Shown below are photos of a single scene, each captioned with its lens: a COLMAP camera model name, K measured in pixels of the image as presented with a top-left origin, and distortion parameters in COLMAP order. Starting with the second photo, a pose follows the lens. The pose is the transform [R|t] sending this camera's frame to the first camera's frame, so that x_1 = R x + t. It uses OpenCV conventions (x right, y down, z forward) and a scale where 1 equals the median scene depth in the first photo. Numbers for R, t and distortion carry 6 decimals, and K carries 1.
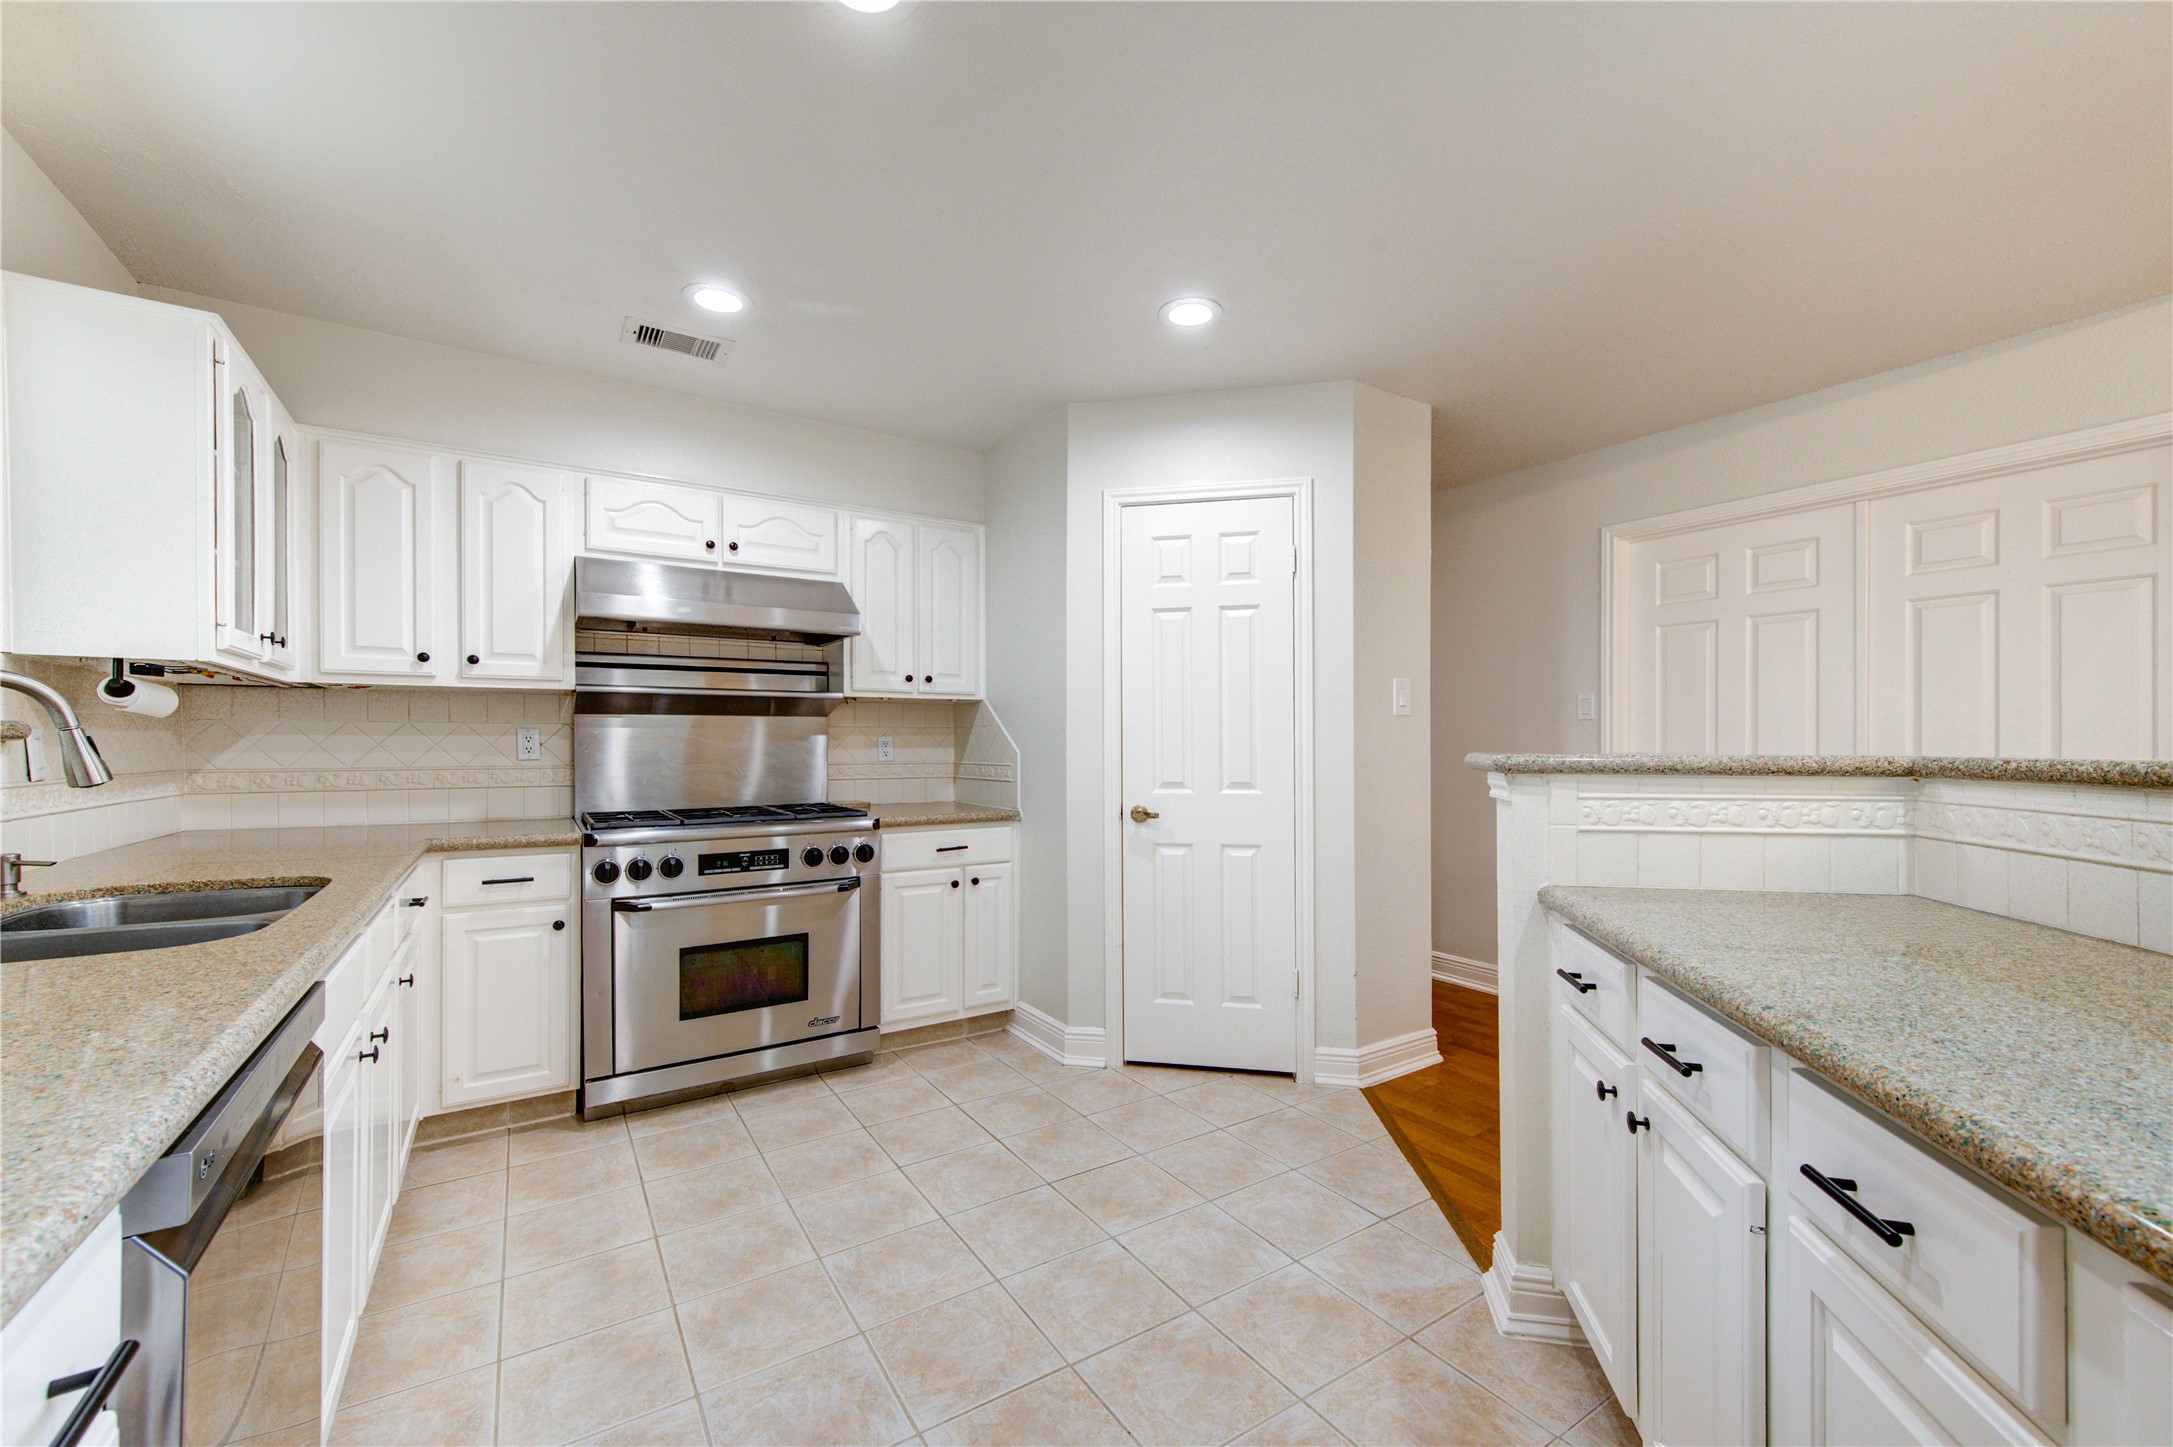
lens RADIAL K [[844.8, 0, 1073.4], [0, 844.8, 737.6], [0, 0, 1]] dist [0.000795, -0.000218]
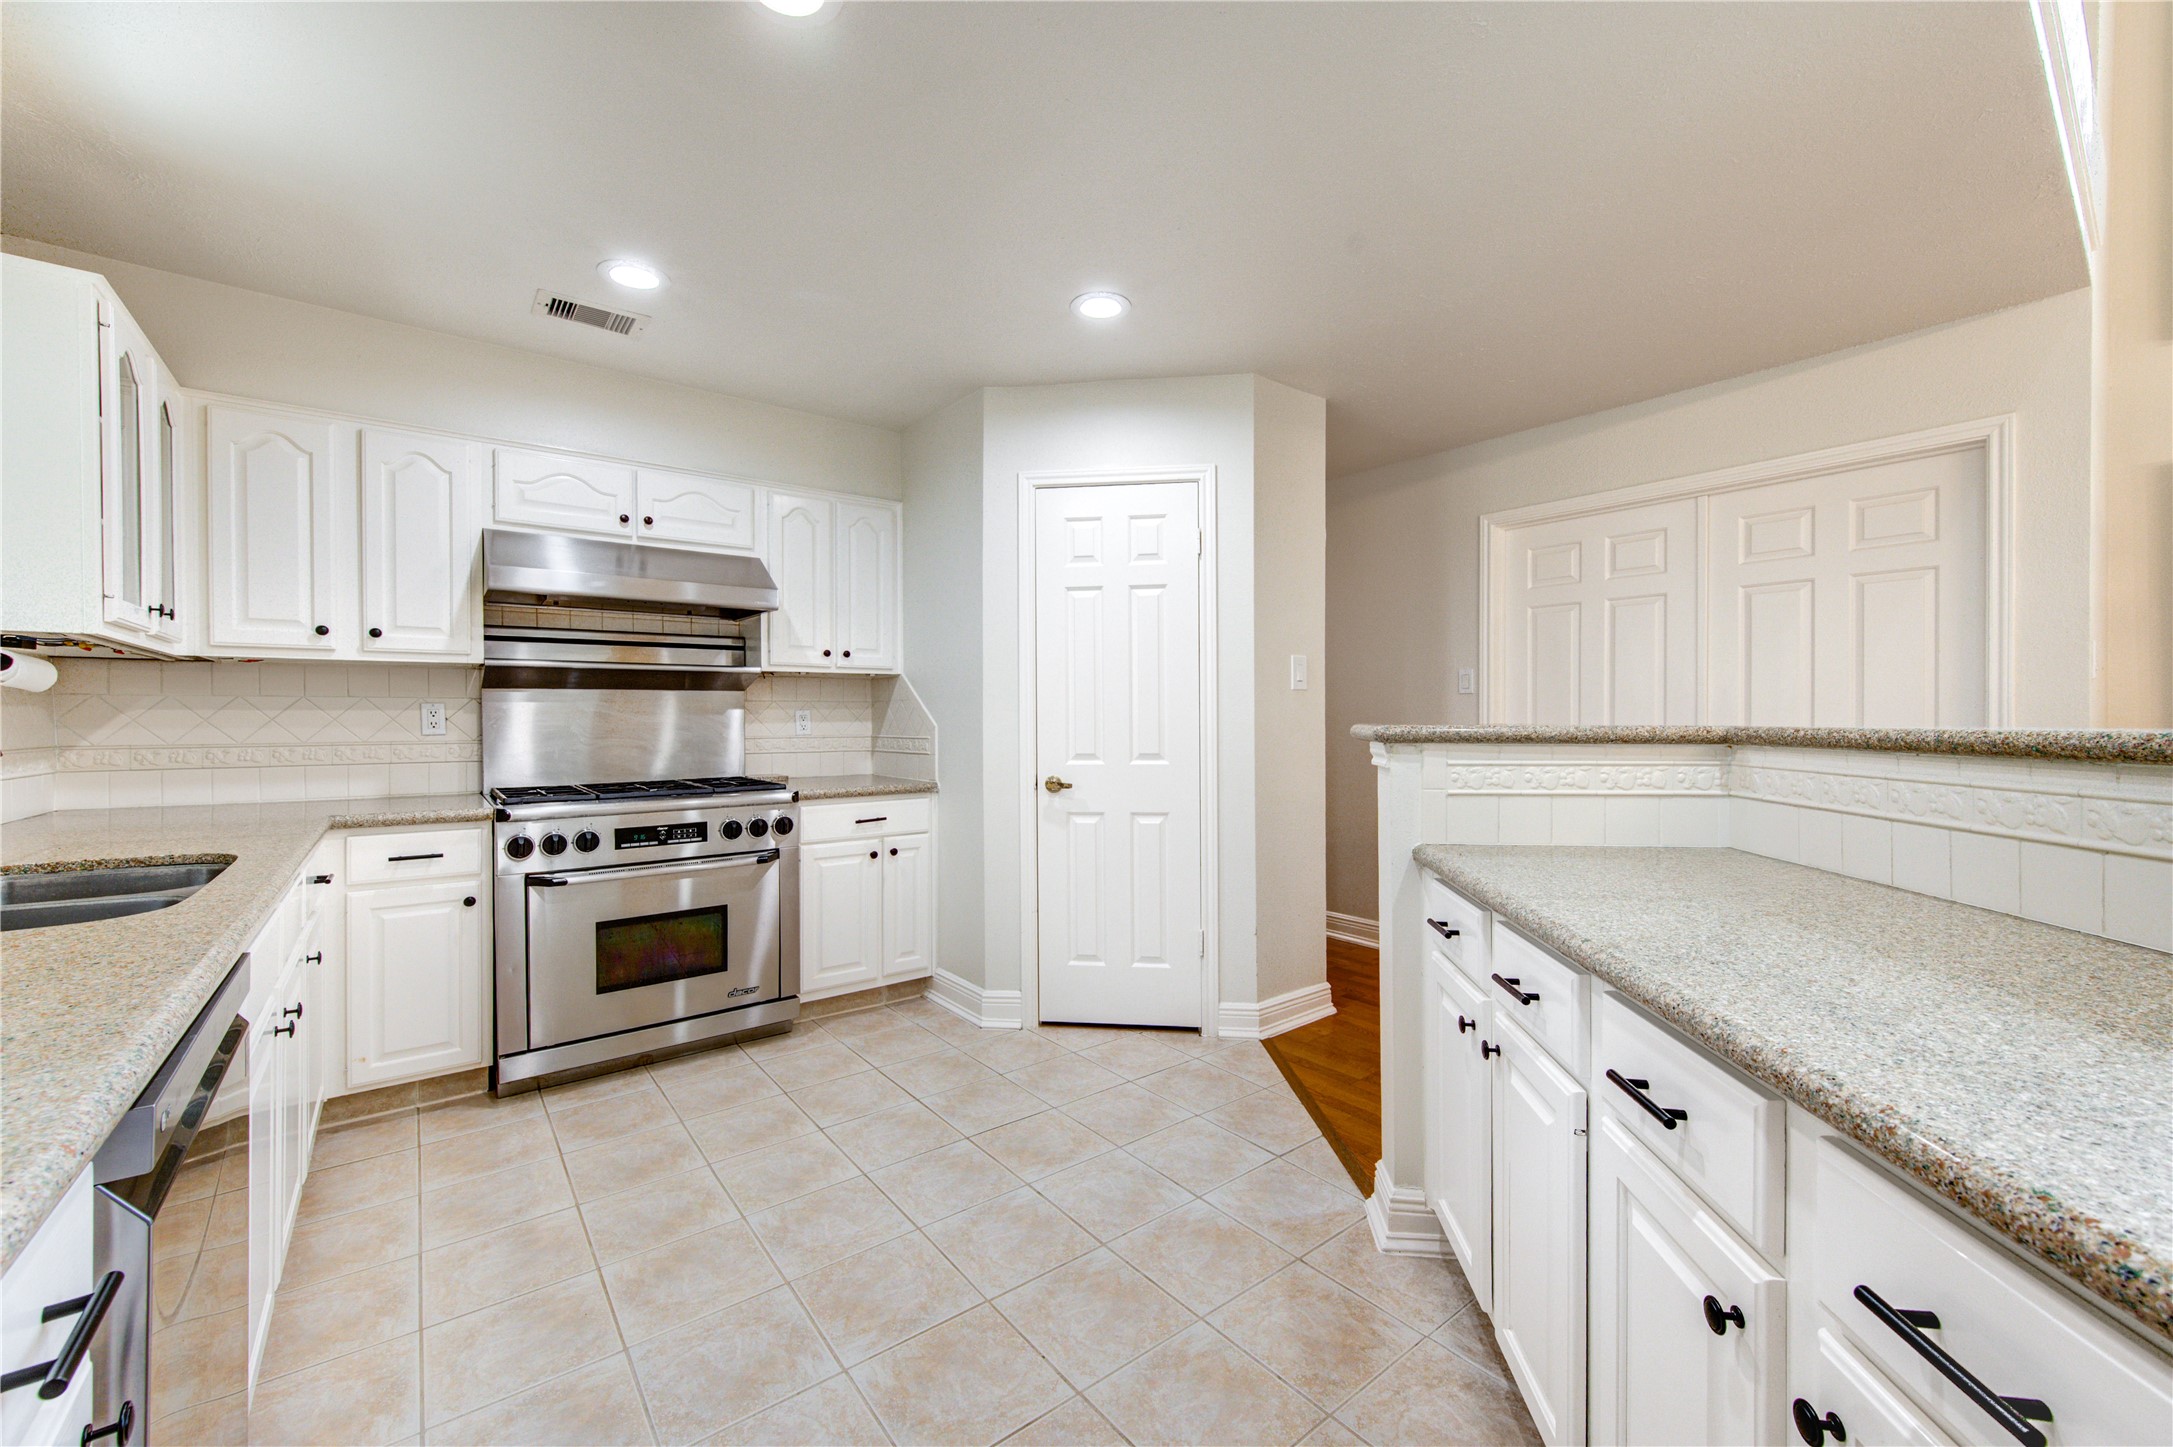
lens RADIAL K [[837.7, 0, 1055.7], [0, 837.7, 715.1], [0, 0, 1]] dist [-0.000563, 0.000298]
pose [[0.996884, -0.002302, 0.078844, -0.000430], [0.001940, 0.999987, 0.004670, 0.000154], [-0.078853, -0.004502, 0.996876, -0.031208]]
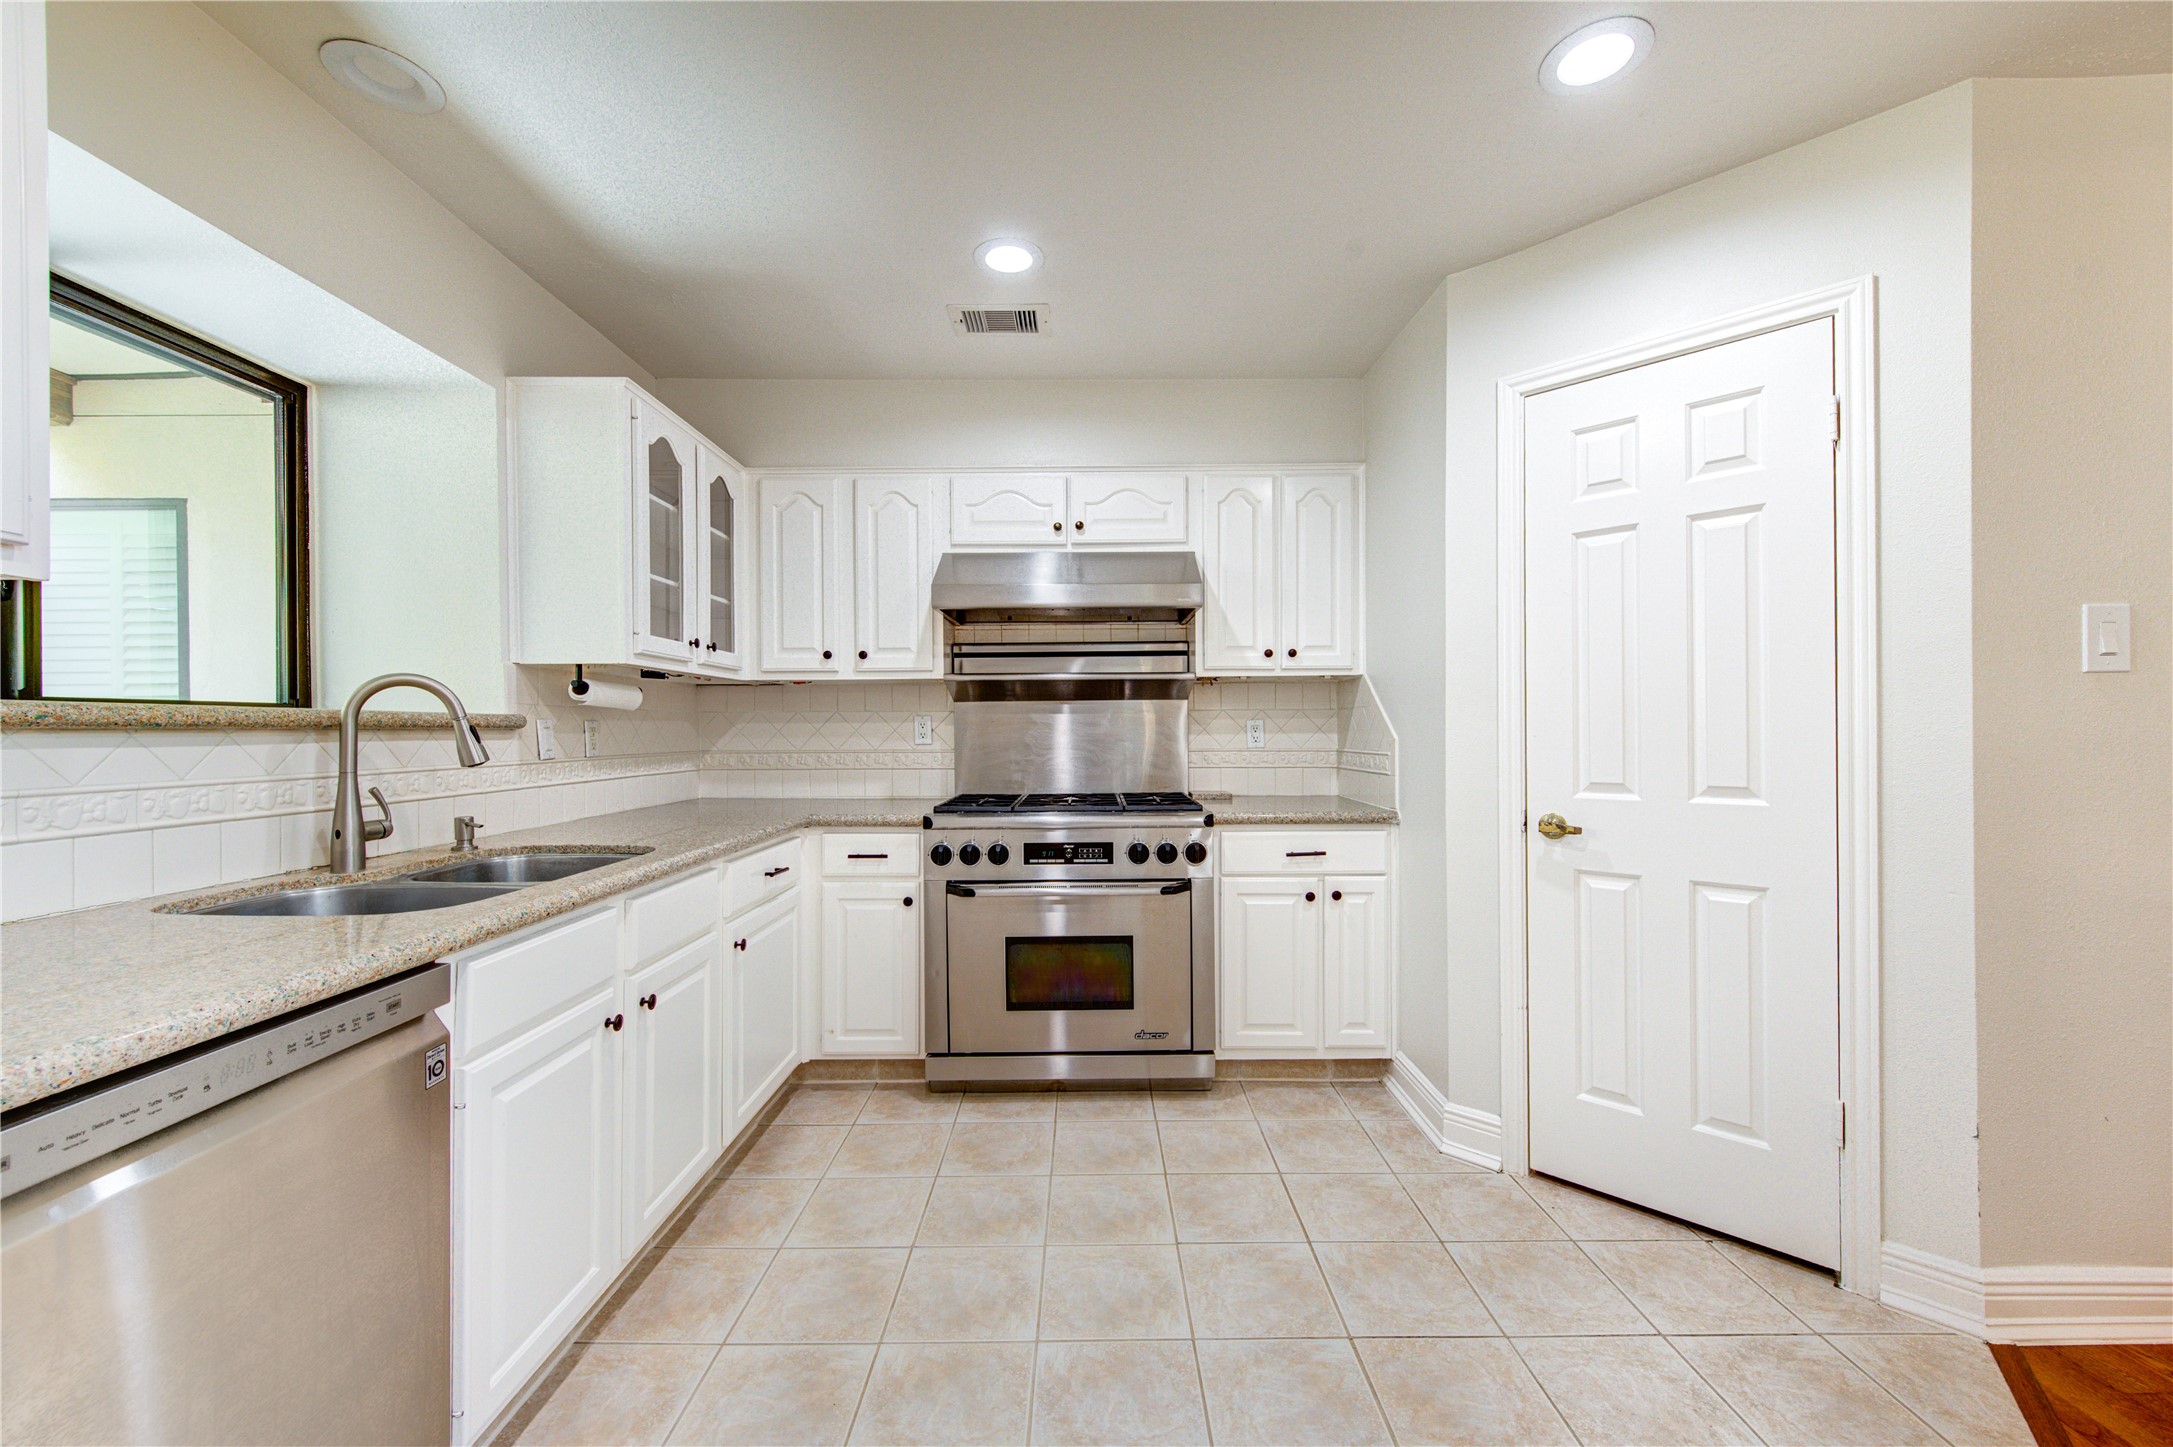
lens RADIAL K [[823.3, 0, 1101.1], [0, 823.3, 727.5], [0, 0, 1]] dist [0.000692, -0.000139]
pose [[0.851750, -0.004760, -0.523927, 0.128621], [0.008121, 0.999959, 0.004117, 0.001994], [0.523885, -0.007762, 0.851753, 0.235681]]
